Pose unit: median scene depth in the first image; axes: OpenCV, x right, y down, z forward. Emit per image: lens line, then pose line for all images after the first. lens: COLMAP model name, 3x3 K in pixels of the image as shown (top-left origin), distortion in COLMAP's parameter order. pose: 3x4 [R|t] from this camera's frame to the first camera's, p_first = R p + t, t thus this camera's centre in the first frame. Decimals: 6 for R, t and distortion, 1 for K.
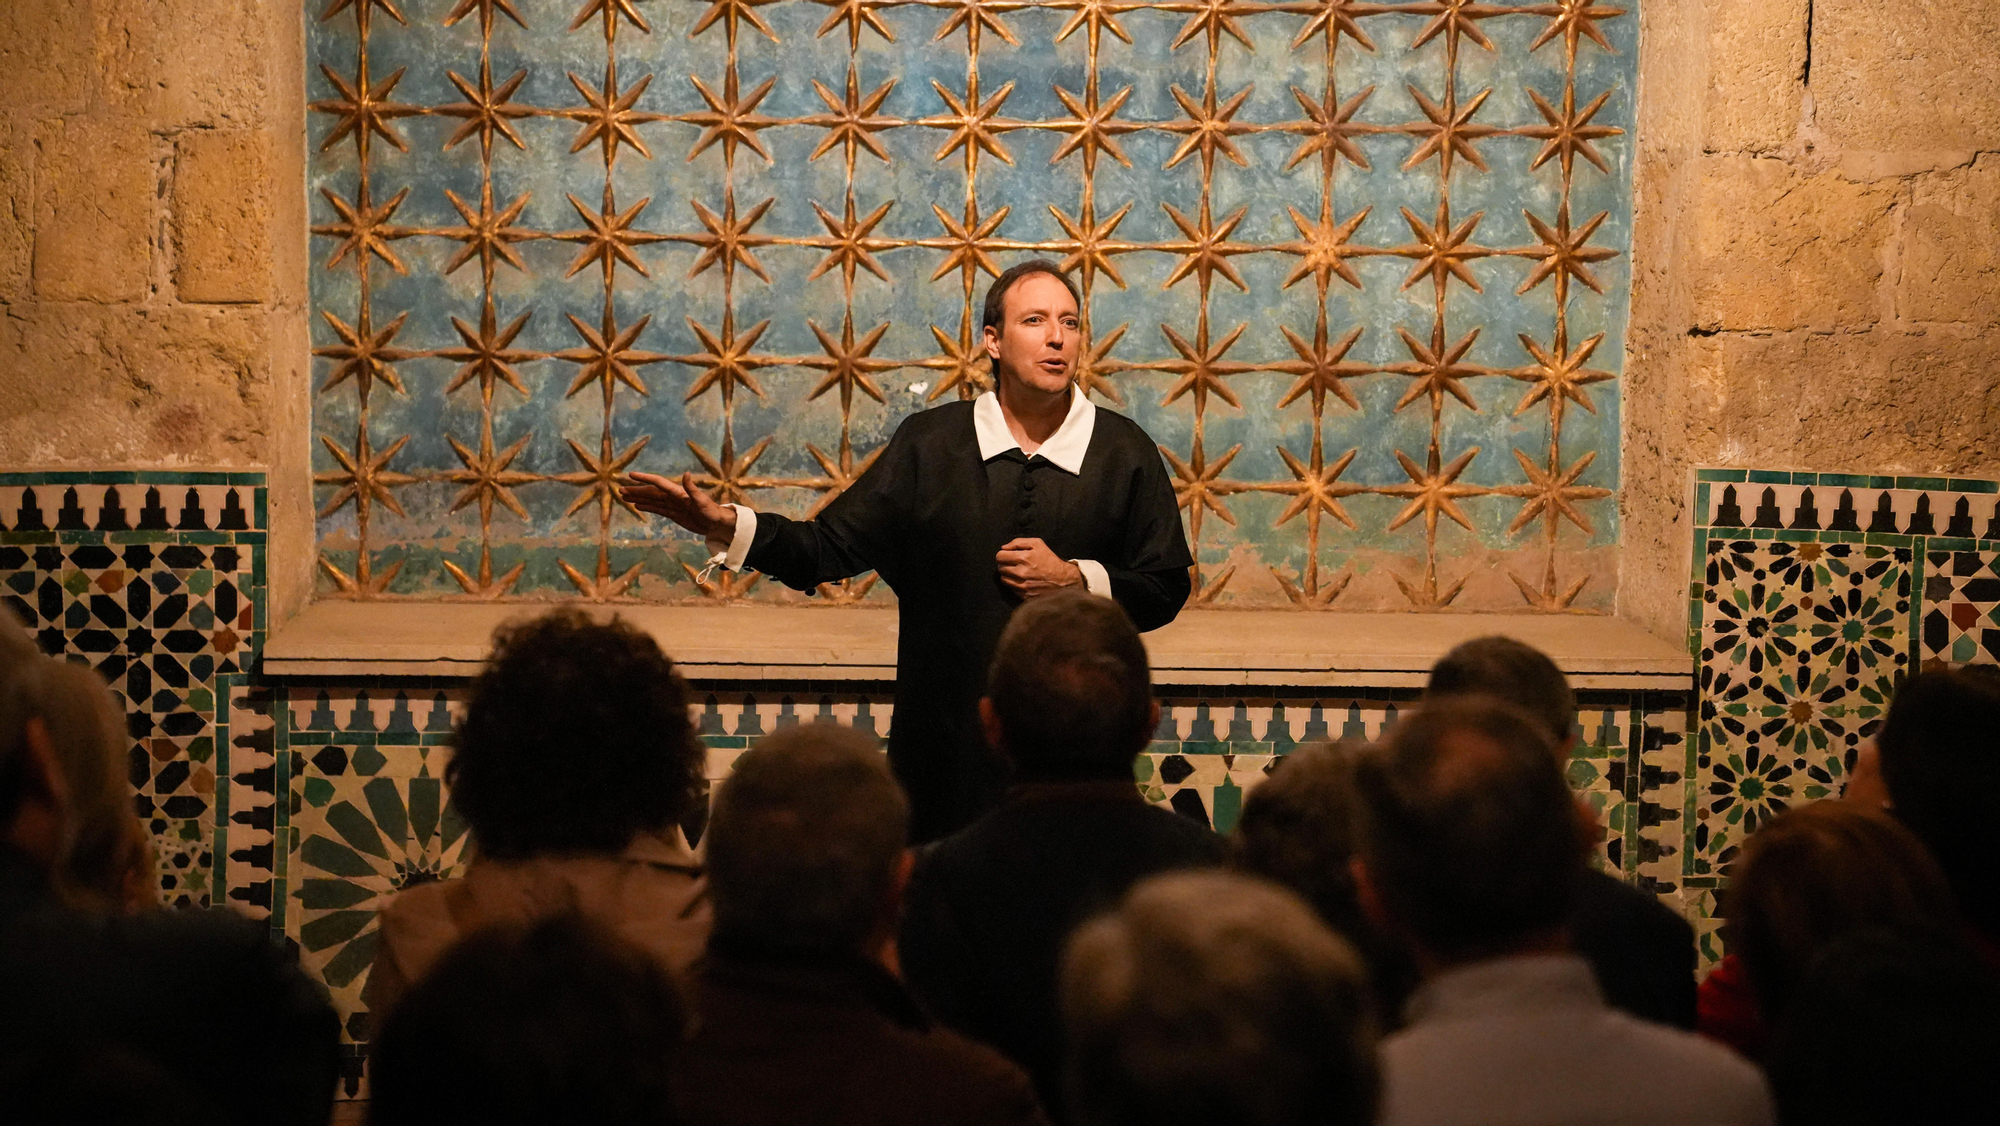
lens RADIAL K [[3922.5, 0, 978.9], [0, 3922.5, 551.0], [0, 0, 1]] dist [0.414127, 0.000000]
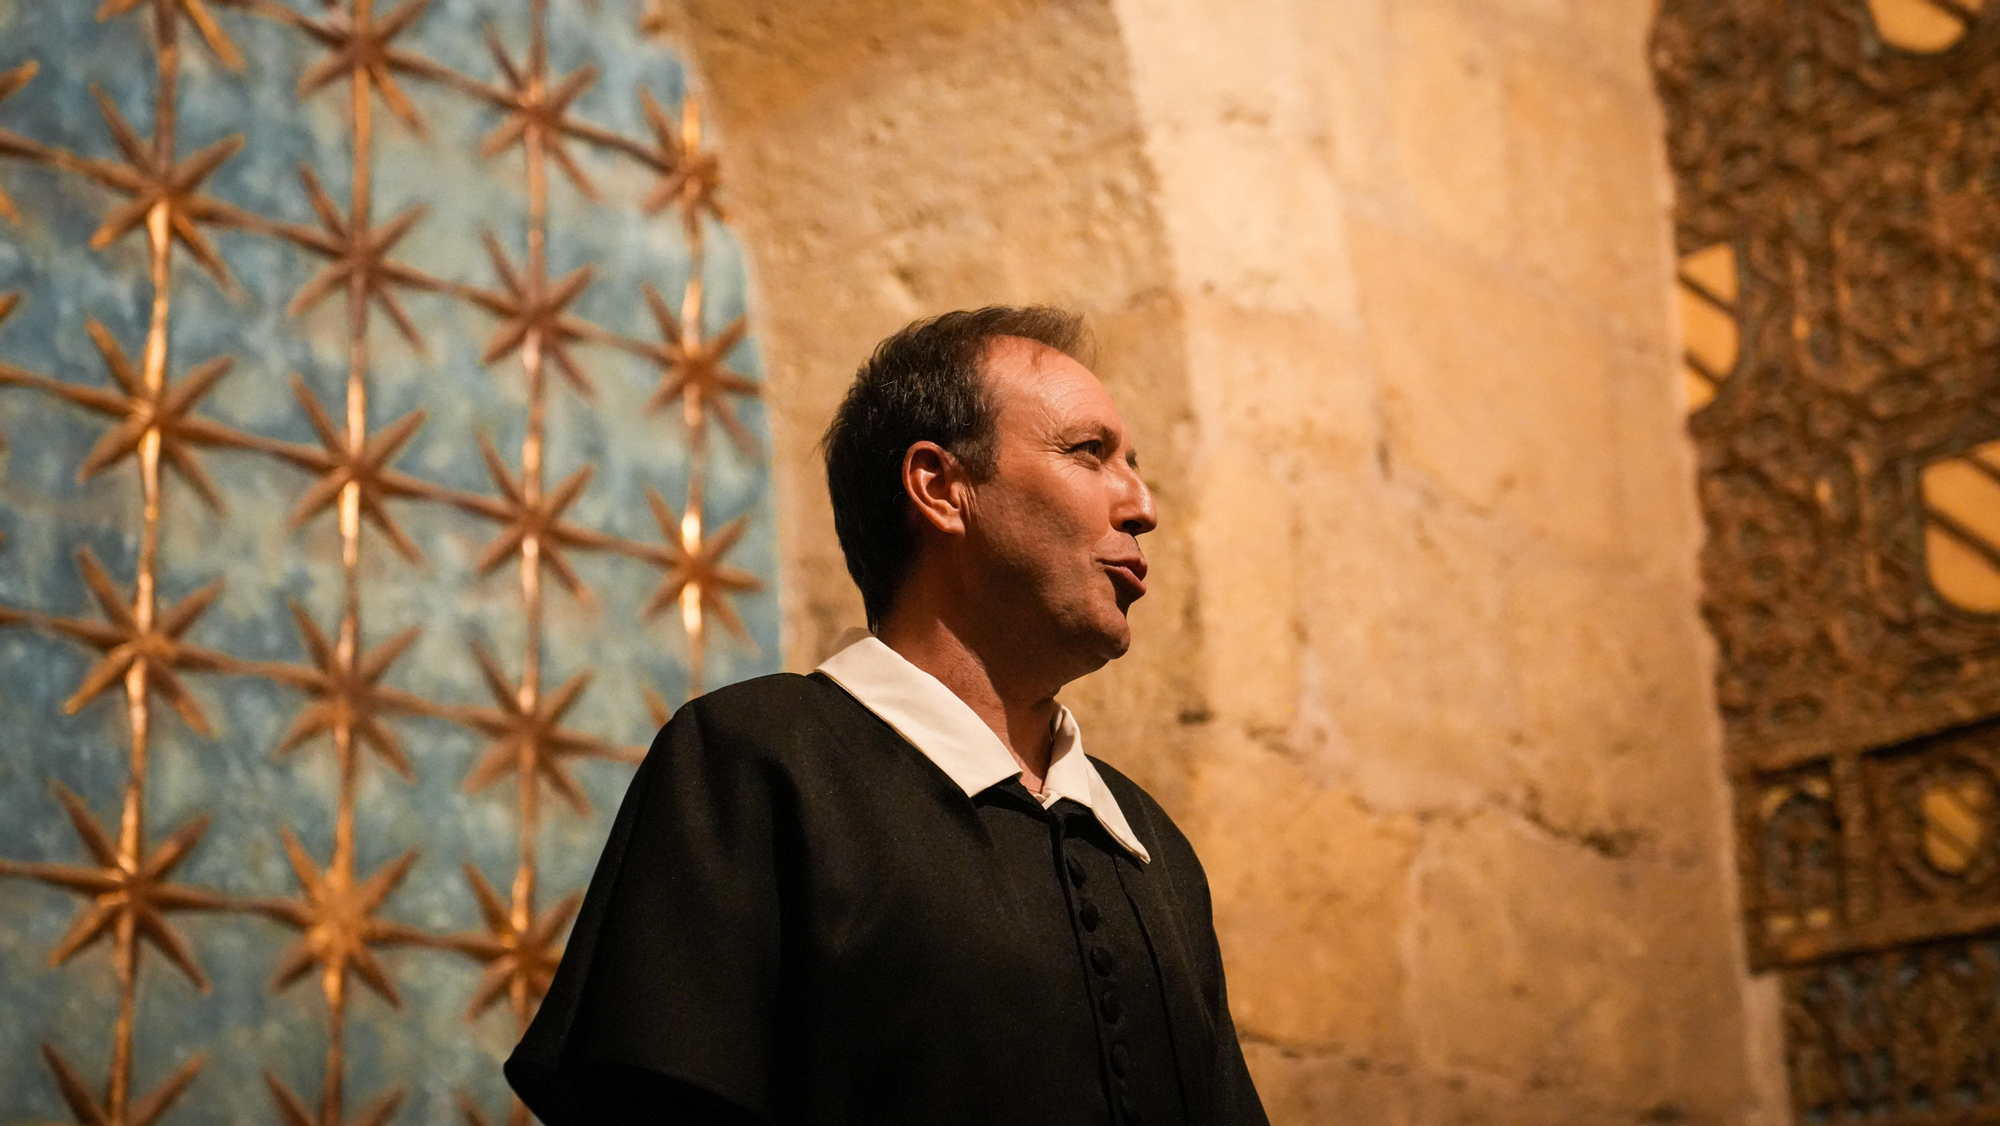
lens RADIAL K [[3922.5, 0, 1006.9], [0, 3922.5, 558.1], [0, 0, 1]] dist [0.414127, 0.000000]
pose [[0.704473, 0.184643, 0.685291, -0.203566], [0.111409, 0.924826, -0.363710, 0.071599], [-0.700932, 0.332572, 0.630944, 0.616793]]
